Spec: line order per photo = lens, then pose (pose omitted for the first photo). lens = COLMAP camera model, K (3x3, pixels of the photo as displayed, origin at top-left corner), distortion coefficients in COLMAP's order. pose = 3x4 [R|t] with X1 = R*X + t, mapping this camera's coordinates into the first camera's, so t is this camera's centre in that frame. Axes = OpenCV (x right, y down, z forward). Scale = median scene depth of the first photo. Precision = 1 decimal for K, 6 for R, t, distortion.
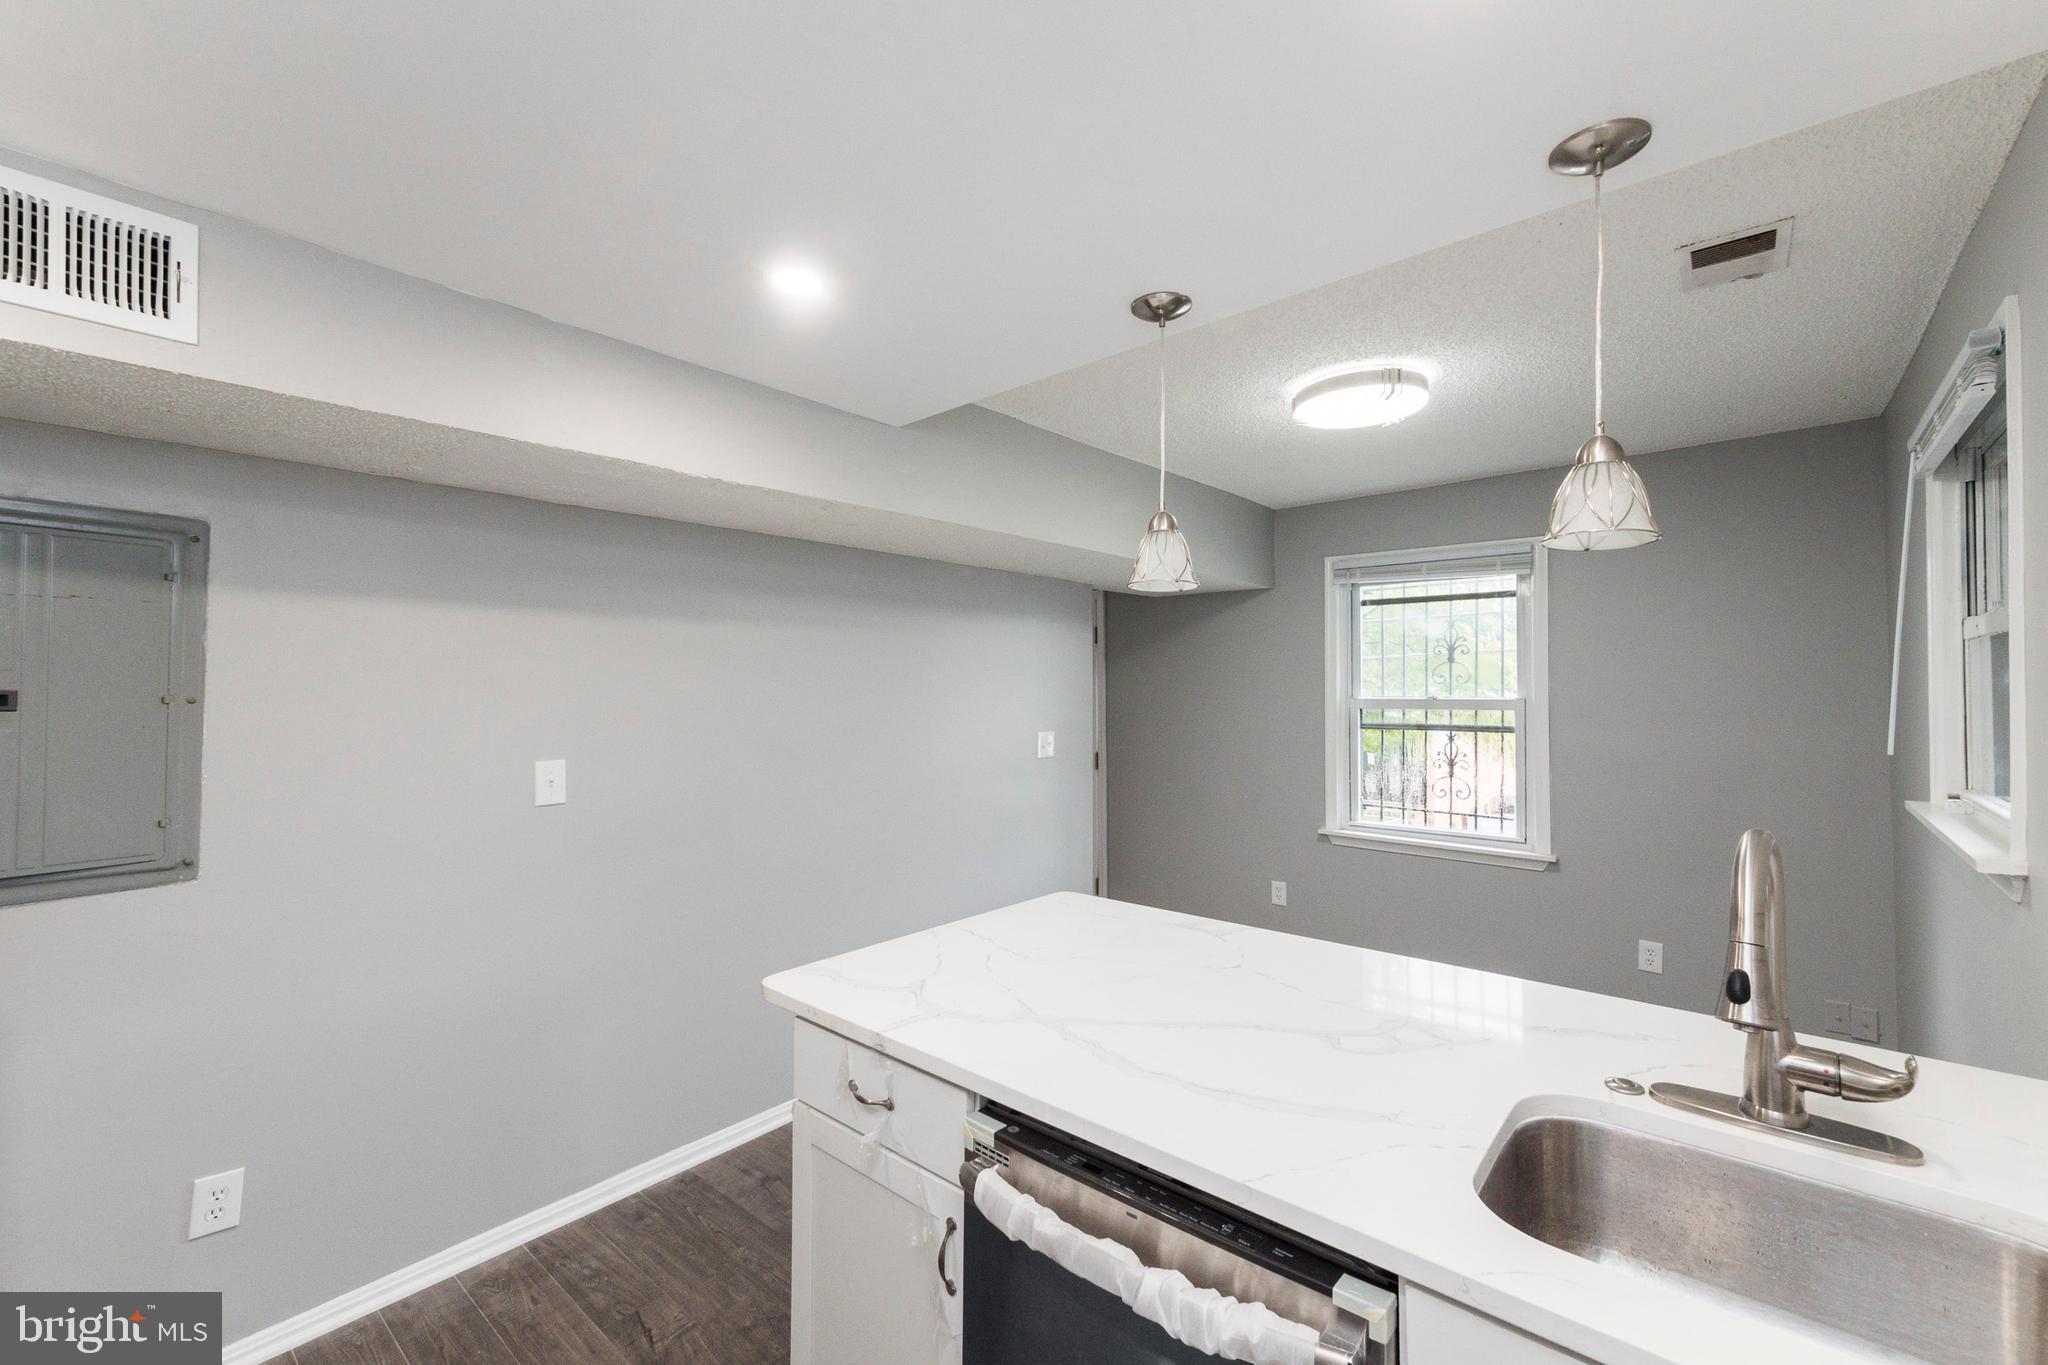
lens RADIAL K [[833.8, 0, 1025.8], [0, 833.8, 691.5], [0, 0, 1]] dist [0.014806, -0.000059]
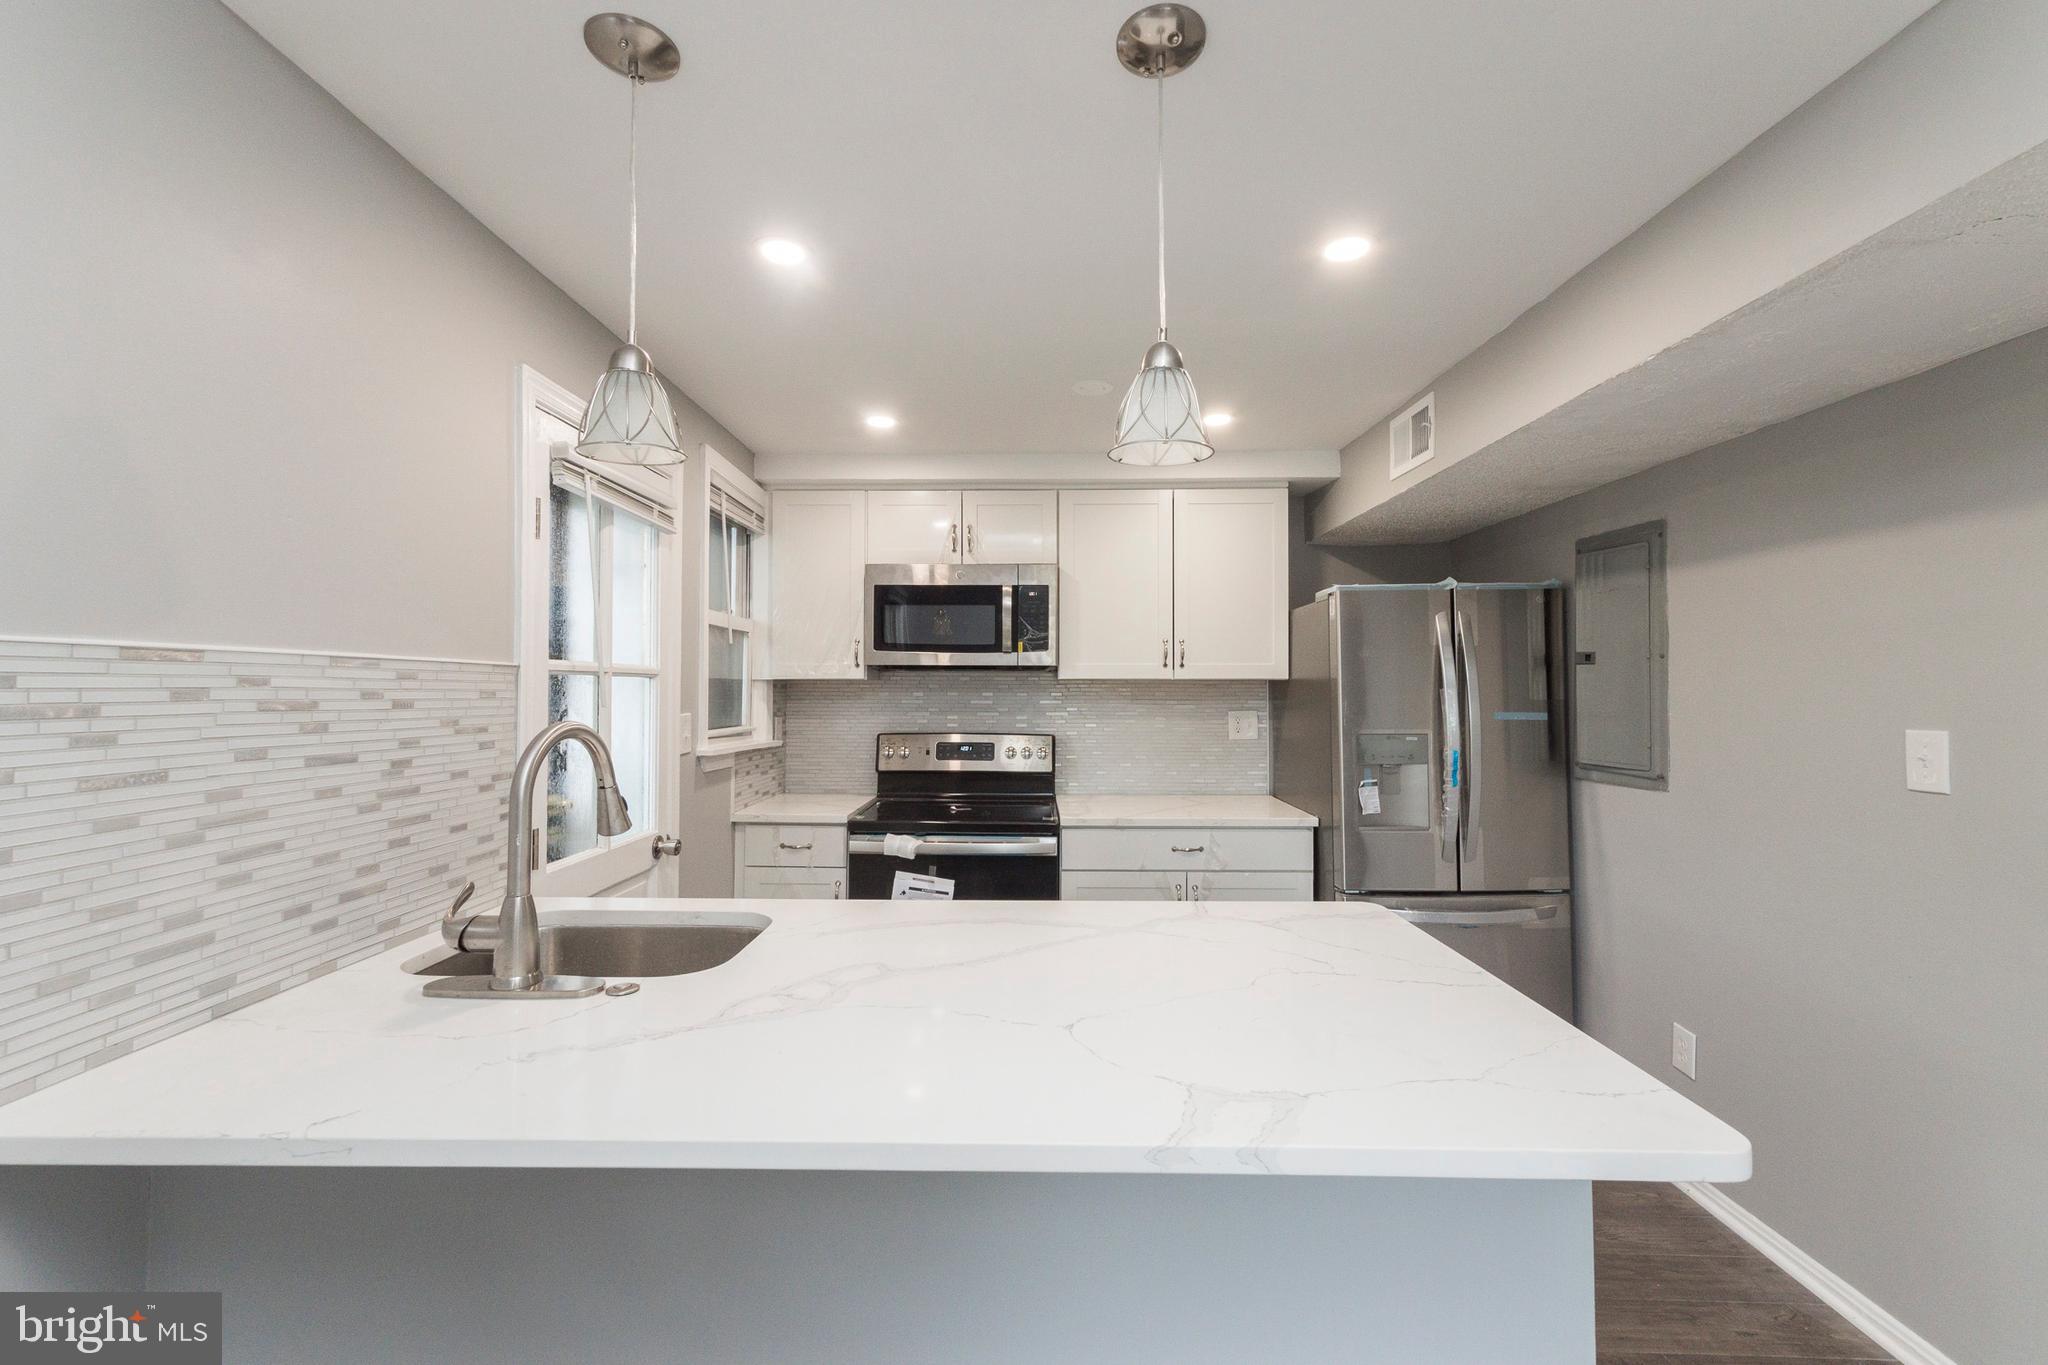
lens RADIAL K [[853.7, 0, 1028.0], [0, 853.7, 678.1], [0, 0, 1]] dist [0.005995, -0.000220]
pose [[-0.764270, -0.007557, -0.644852, 0.644301], [-0.002354, 0.999957, -0.008929, 0.059407], [0.644892, -0.005306, -0.764255, 1.377382]]
